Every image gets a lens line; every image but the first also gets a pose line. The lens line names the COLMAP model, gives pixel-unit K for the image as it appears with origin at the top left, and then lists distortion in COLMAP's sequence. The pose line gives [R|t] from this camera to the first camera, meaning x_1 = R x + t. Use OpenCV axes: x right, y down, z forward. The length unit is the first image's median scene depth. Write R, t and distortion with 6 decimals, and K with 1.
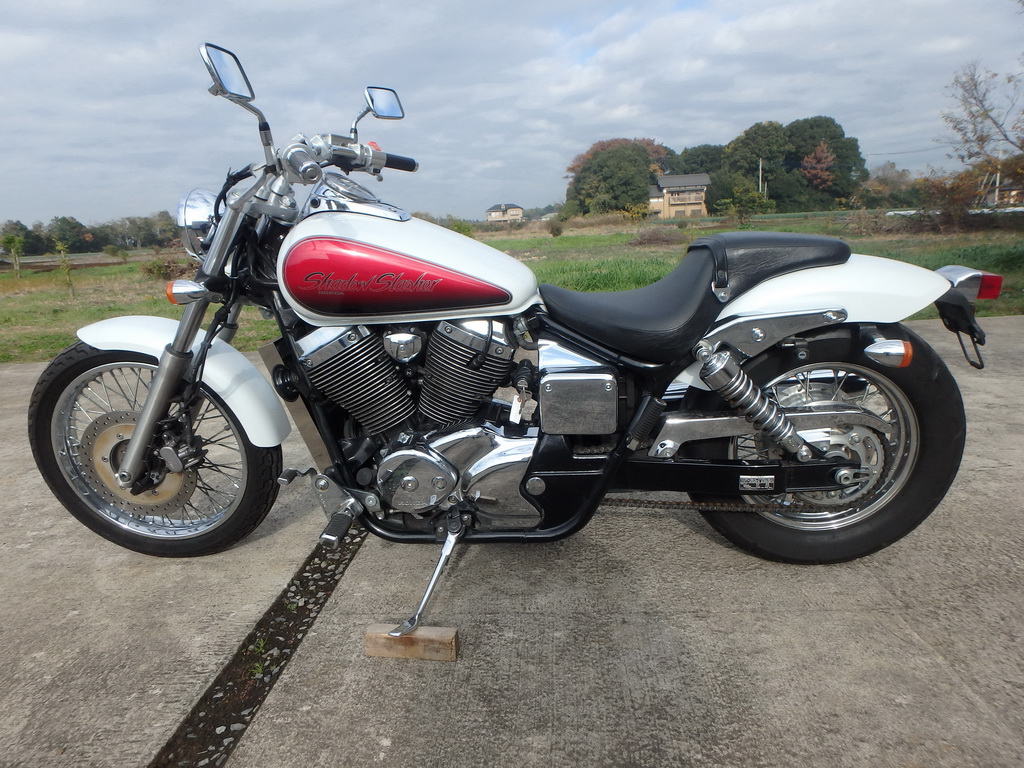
lens RADIAL K [[648.0, 0, 510.9], [0, 648.0, 375.0], [0, 0, 1]] dist [-0.038427, 0.015584]
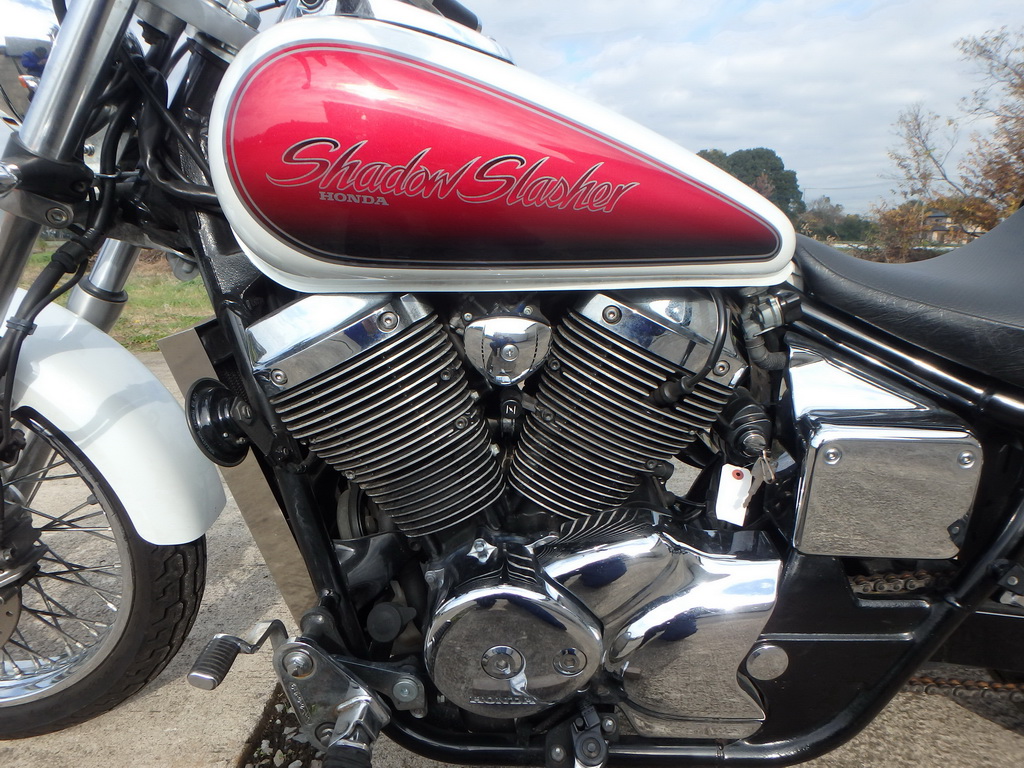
lens RADIAL K [[648.0, 0, 510.7], [0, 648.0, 381.5], [0, 0, 1]] dist [-0.038427, 0.015584]
pose [[0.995048, 0.039283, 0.091302, -0.190104], [-0.038437, 0.999200, -0.011013, -0.016633], [-0.091662, 0.007450, 0.995762, 0.538768]]
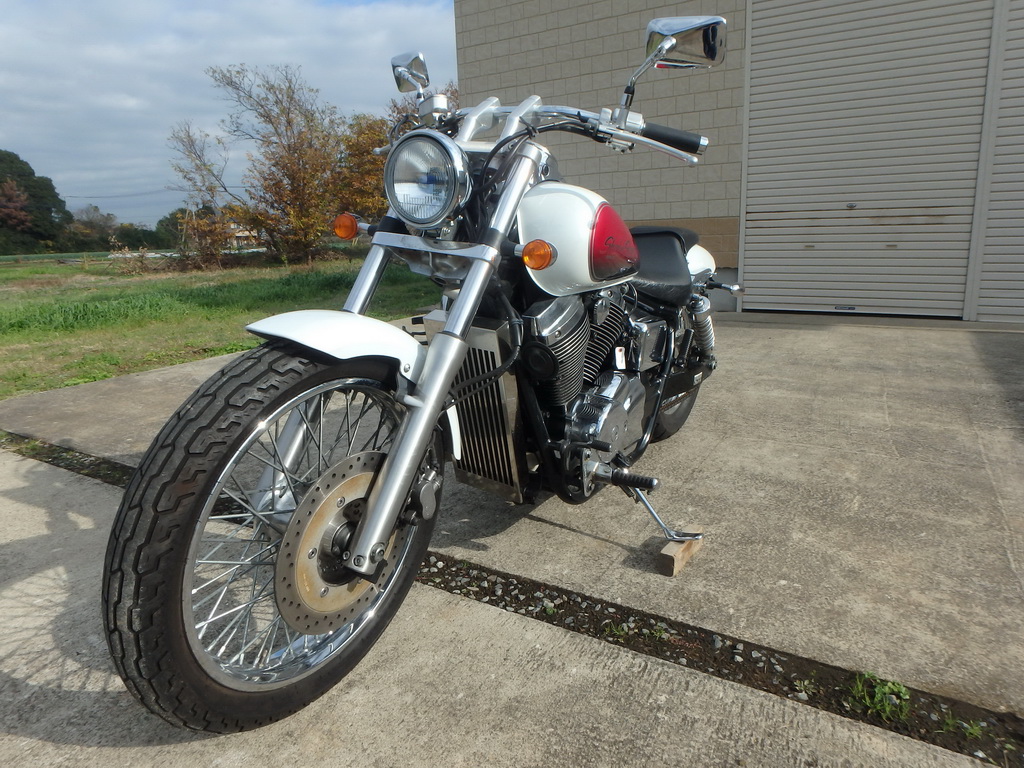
lens RADIAL K [[648.0, 0, 511.2], [0, 648.0, 377.0], [0, 0, 1]] dist [-0.038427, 0.015584]
pose [[0.460376, -0.154896, 0.874106, -1.198414], [0.209471, 0.975809, 0.062594, -0.034322], [-0.862656, 0.154283, 0.481686, 0.600179]]
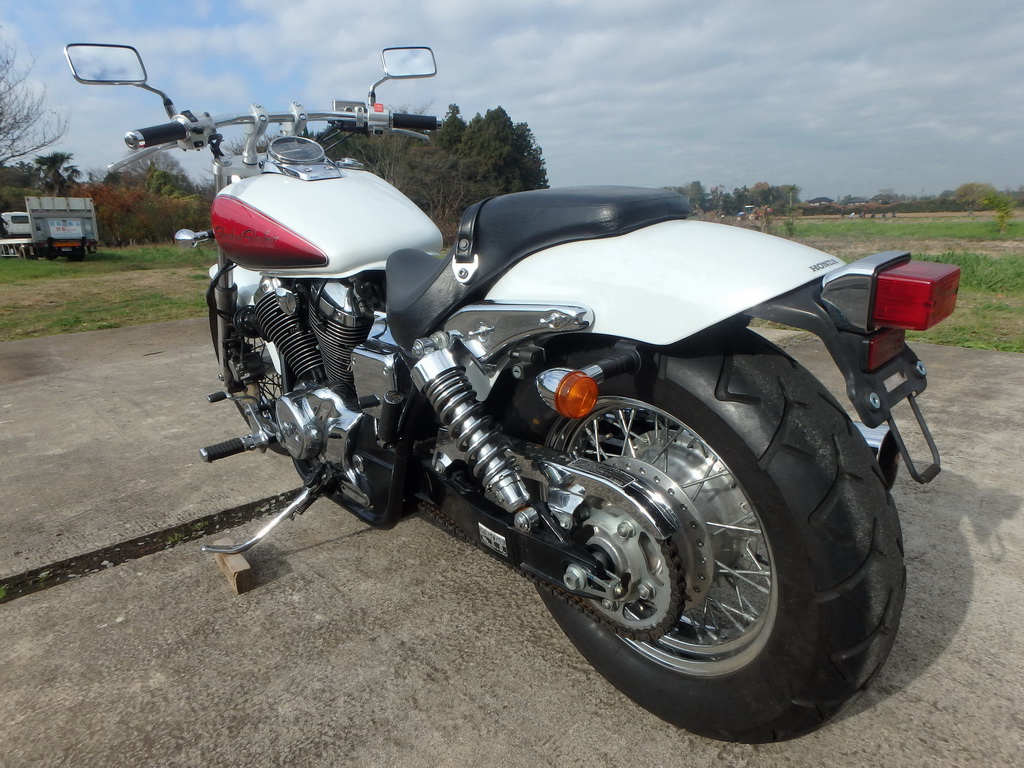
lens RADIAL K [[648.0, 0, 512.6], [0, 648.0, 368.9], [0, 0, 1]] dist [-0.038427, 0.015584]
pose [[0.725726, 0.177322, -0.664740, 0.776409], [-0.154325, 0.983550, 0.093882, -0.082812], [0.670452, 0.034454, 0.741153, 0.438693]]
